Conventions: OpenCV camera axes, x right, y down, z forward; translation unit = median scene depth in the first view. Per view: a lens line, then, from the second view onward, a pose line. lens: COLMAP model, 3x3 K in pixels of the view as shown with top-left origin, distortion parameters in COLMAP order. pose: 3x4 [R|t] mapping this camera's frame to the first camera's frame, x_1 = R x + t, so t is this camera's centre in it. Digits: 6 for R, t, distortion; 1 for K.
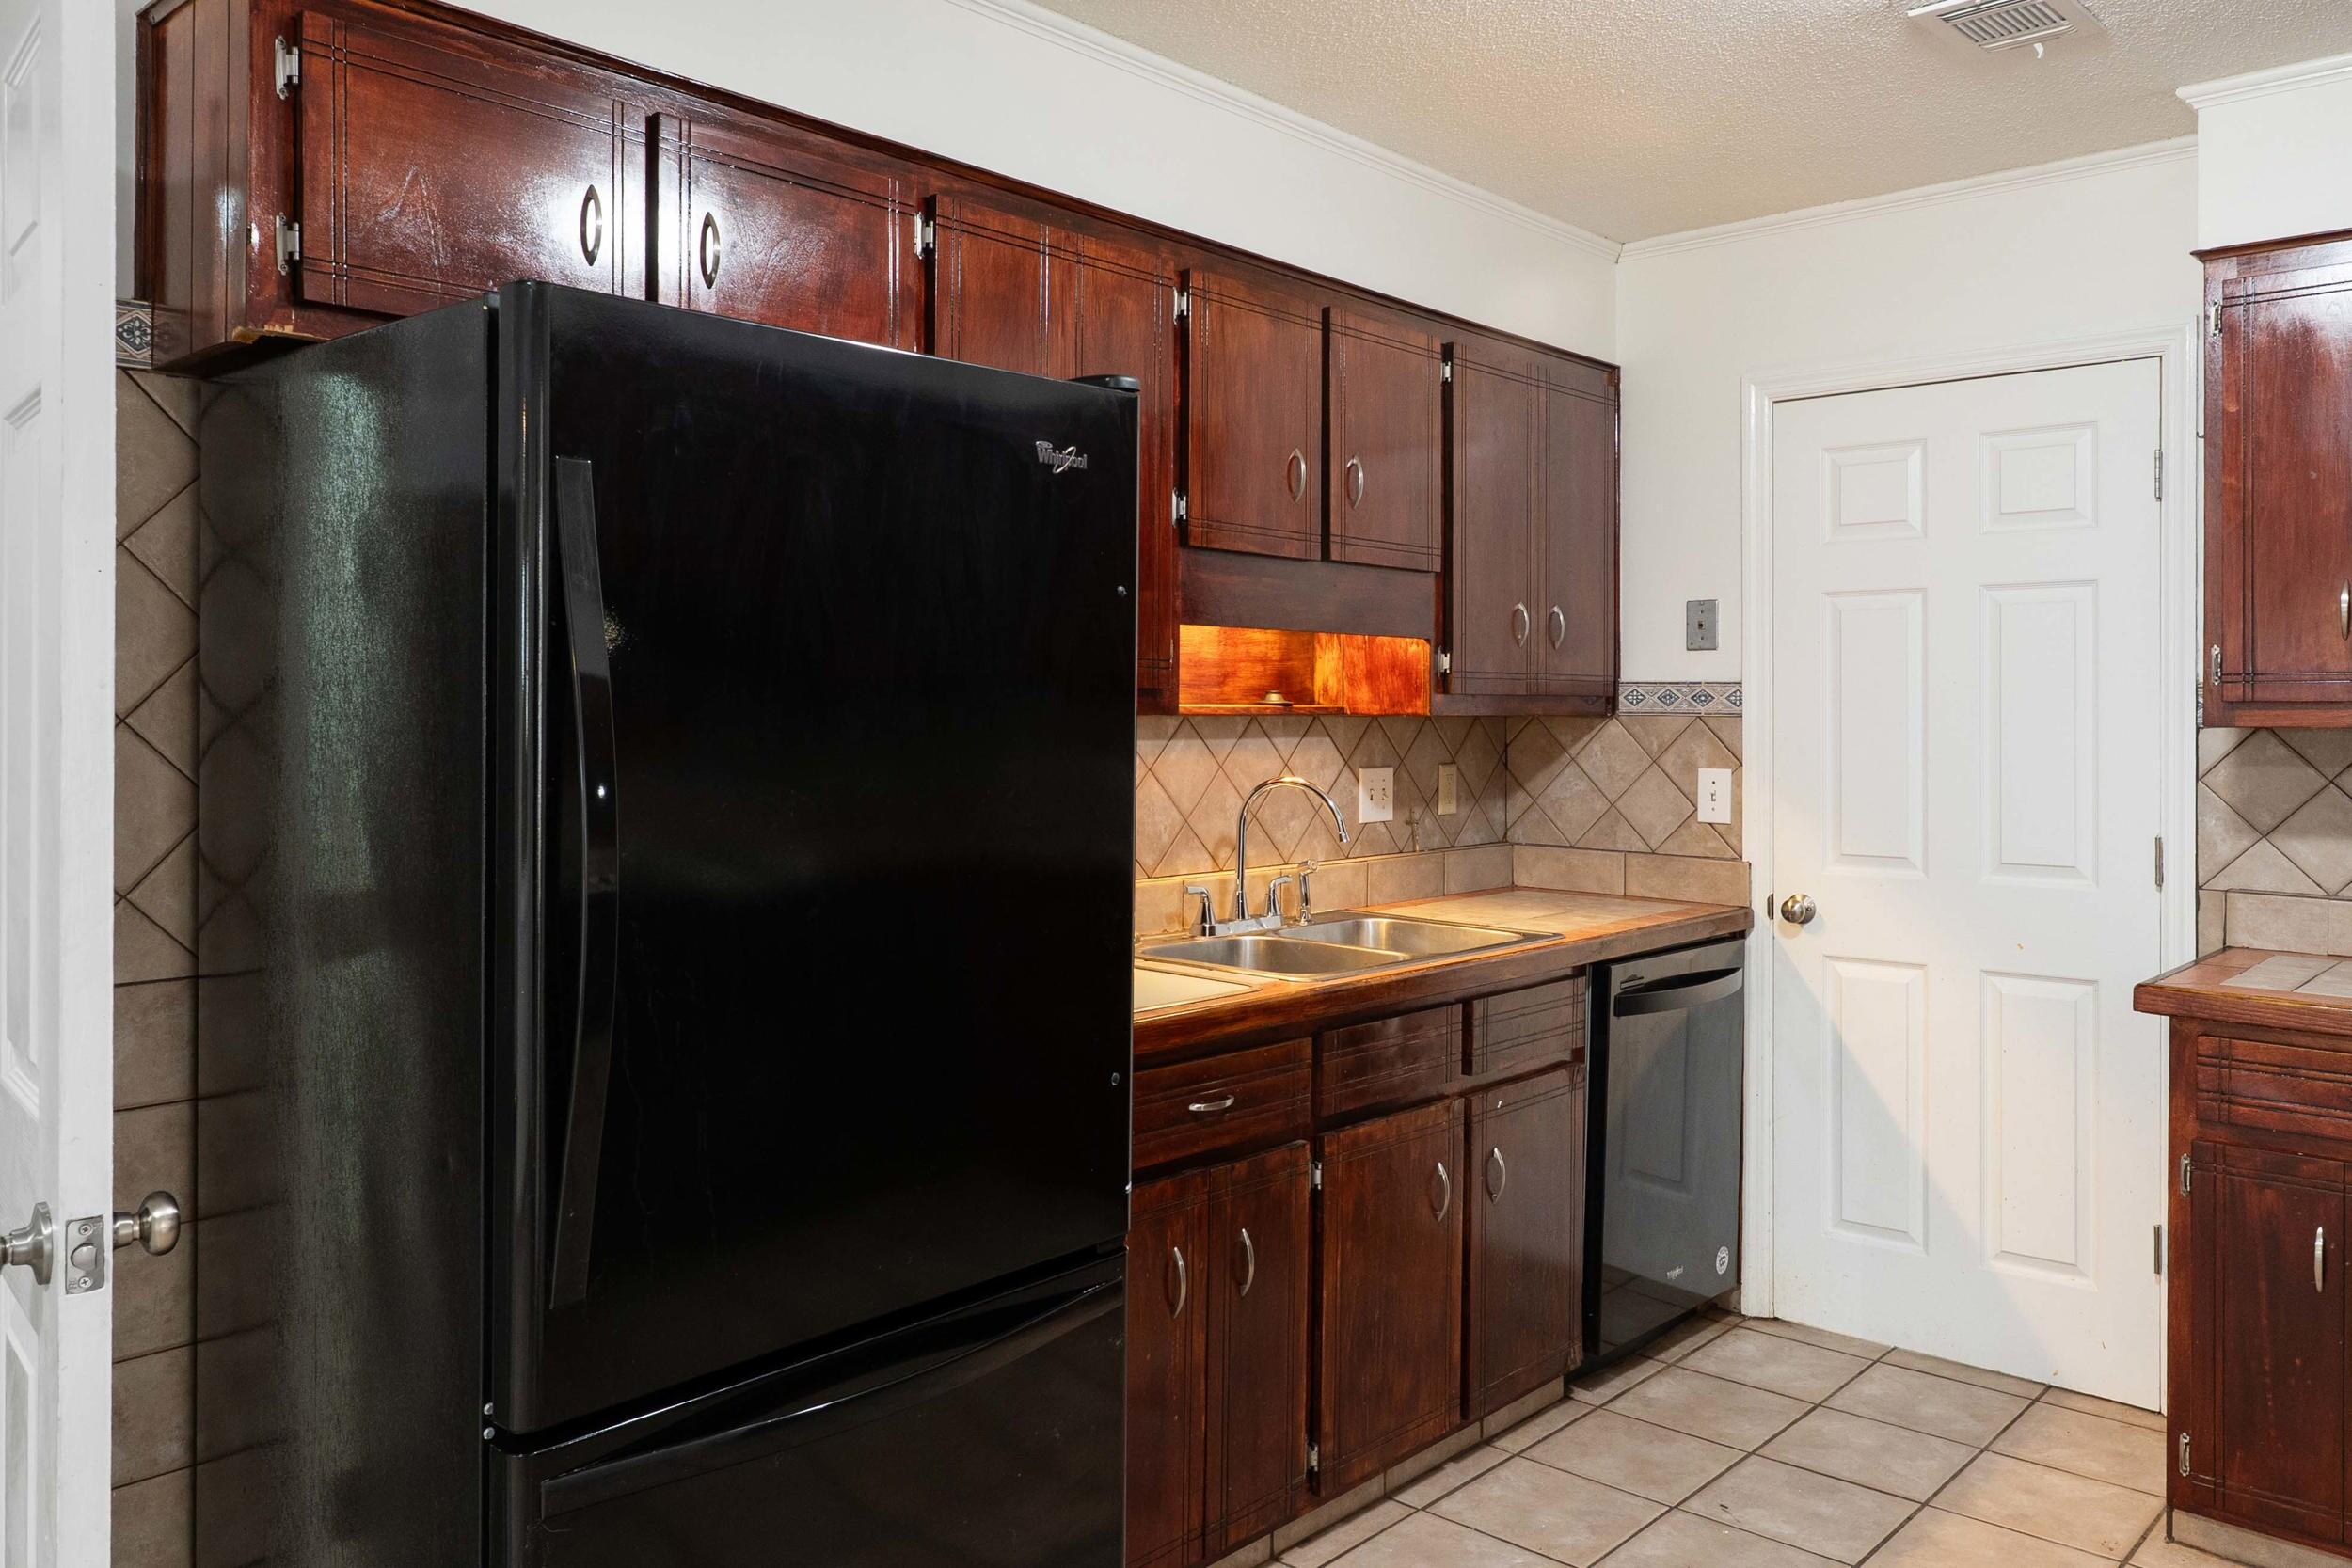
lens RADIAL K [[1768.7, 0, 1167.2], [0, 1768.7, 709.4], [0, 0, 1]] dist [-0.002441, 0.004506]
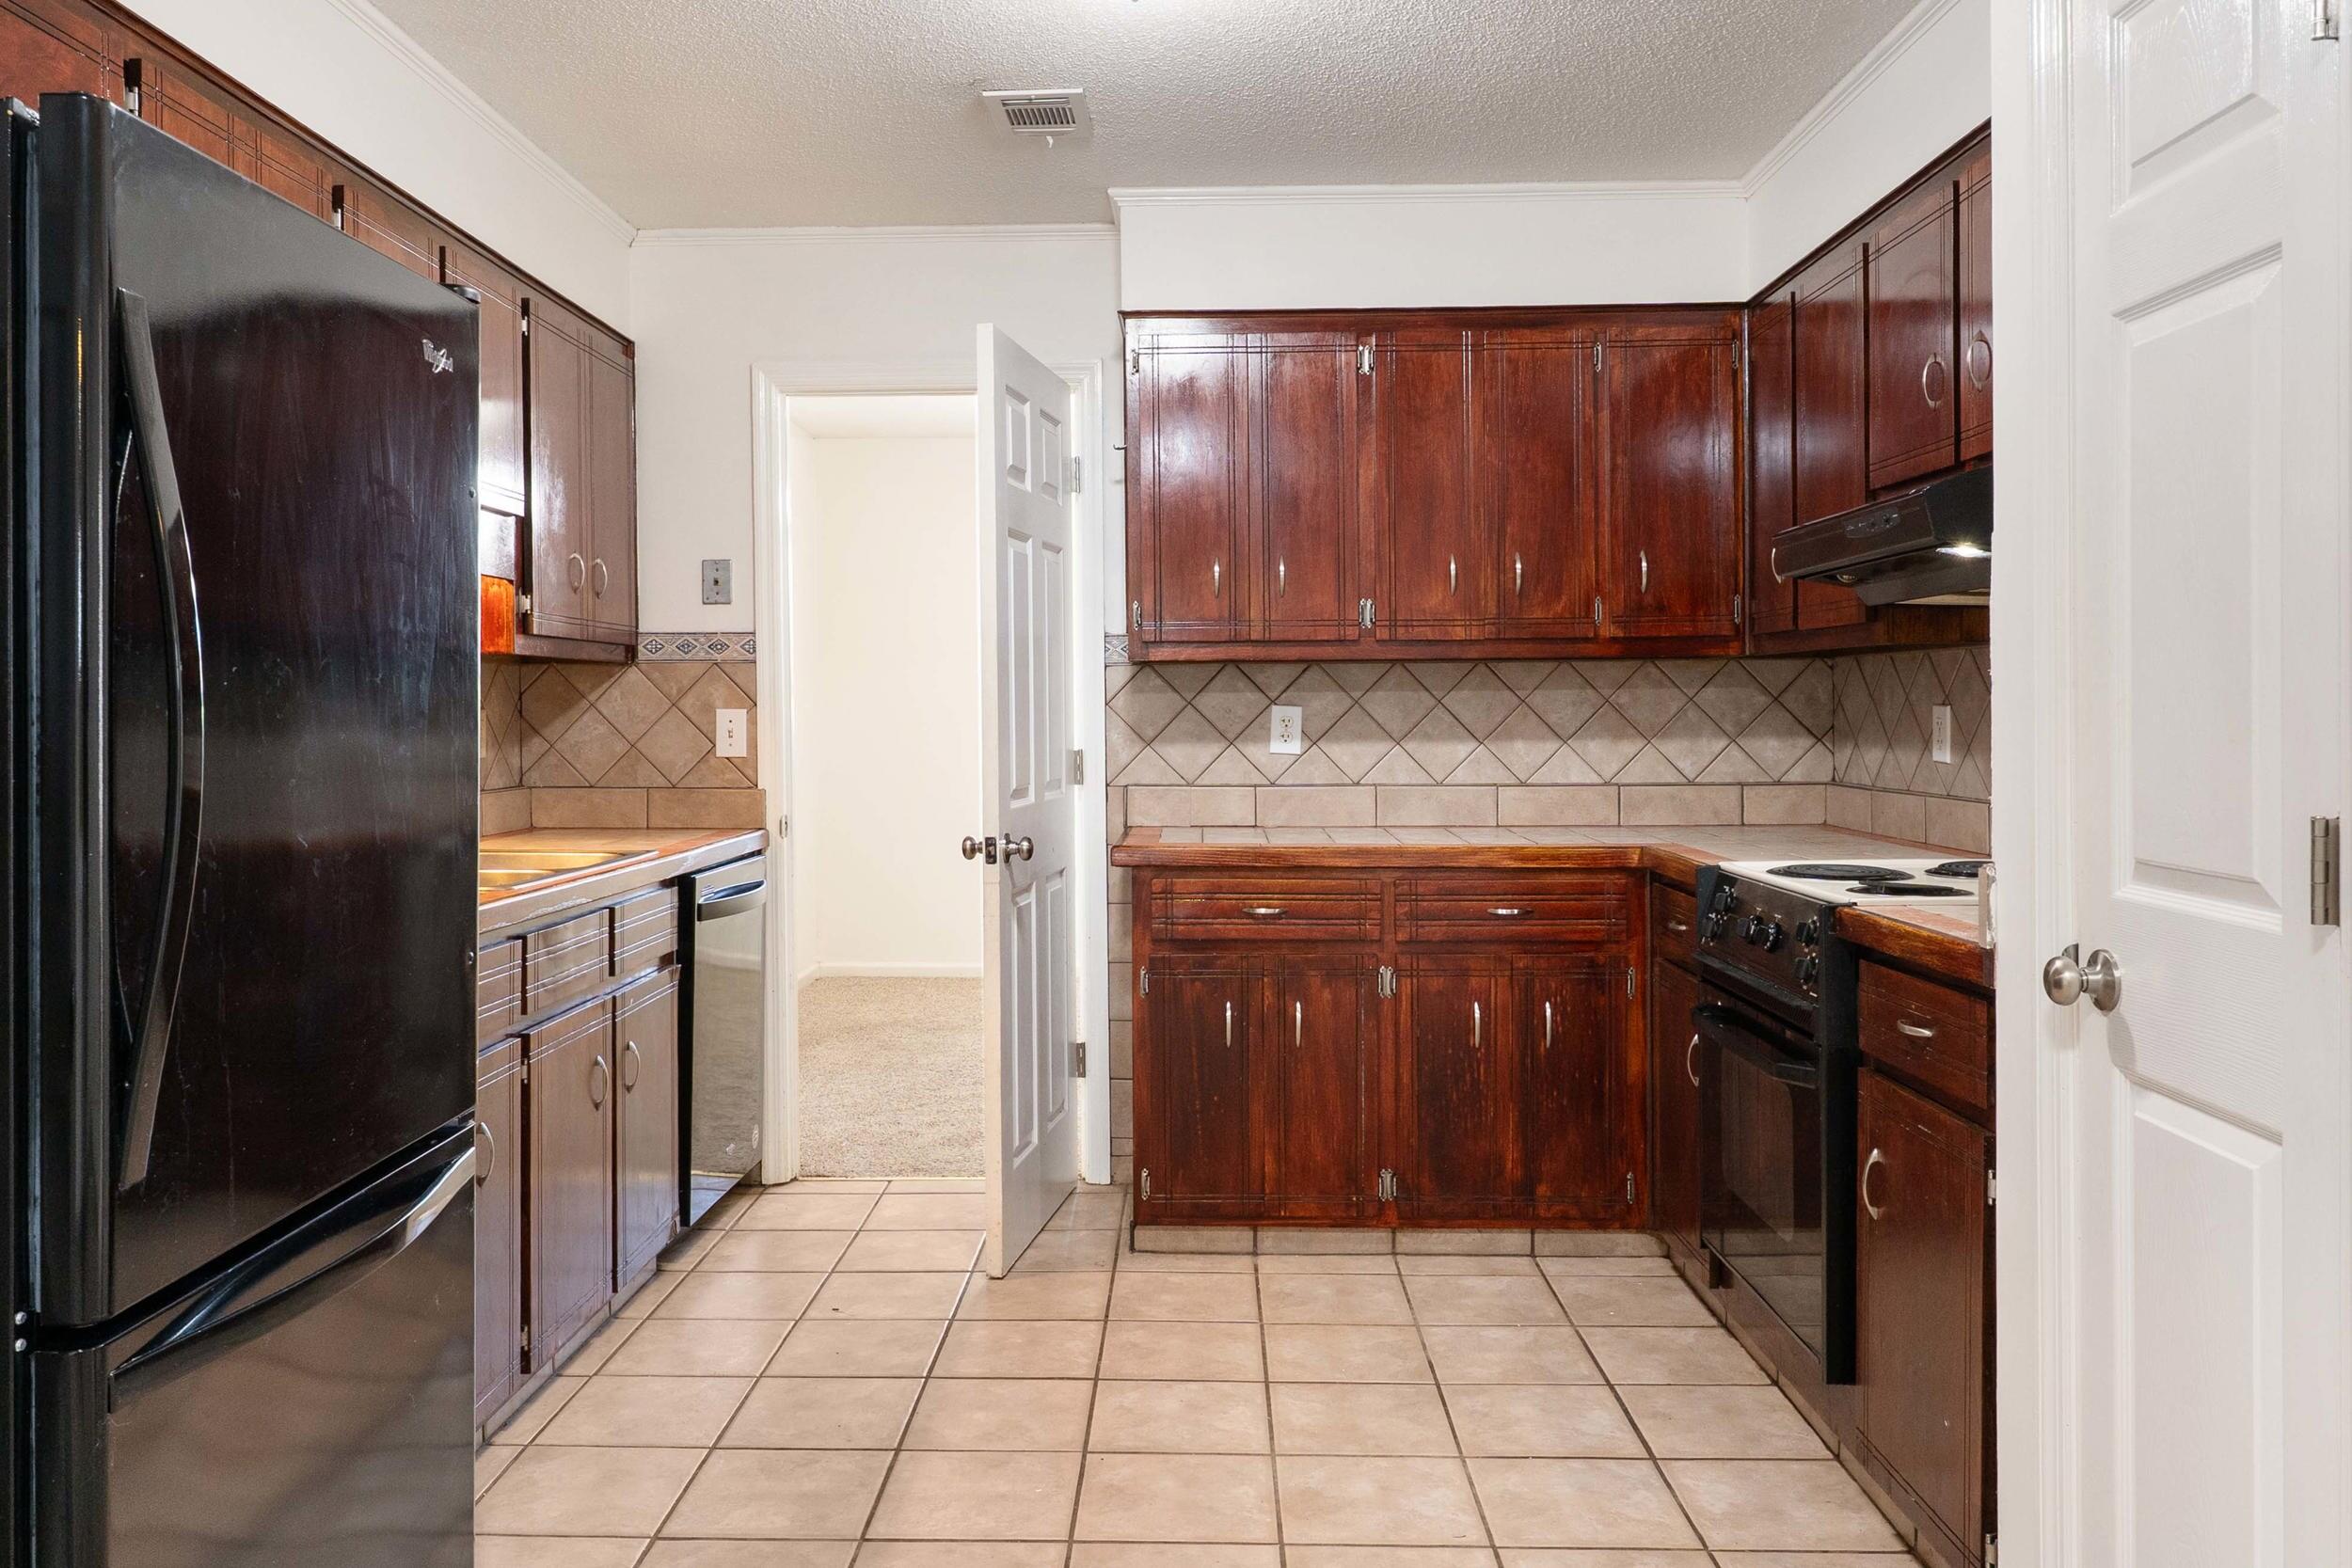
lens RADIAL K [[1761.7, 0, 1163.1], [0, 1761.7, 724.2], [0, 0, 1]] dist [0.001540, 0.003326]
pose [[0.755534, -0.014695, 0.654945, -0.237645], [0.010969, 0.999892, 0.009780, 0.038078], [-0.655018, -0.000205, 0.755613, -0.035957]]
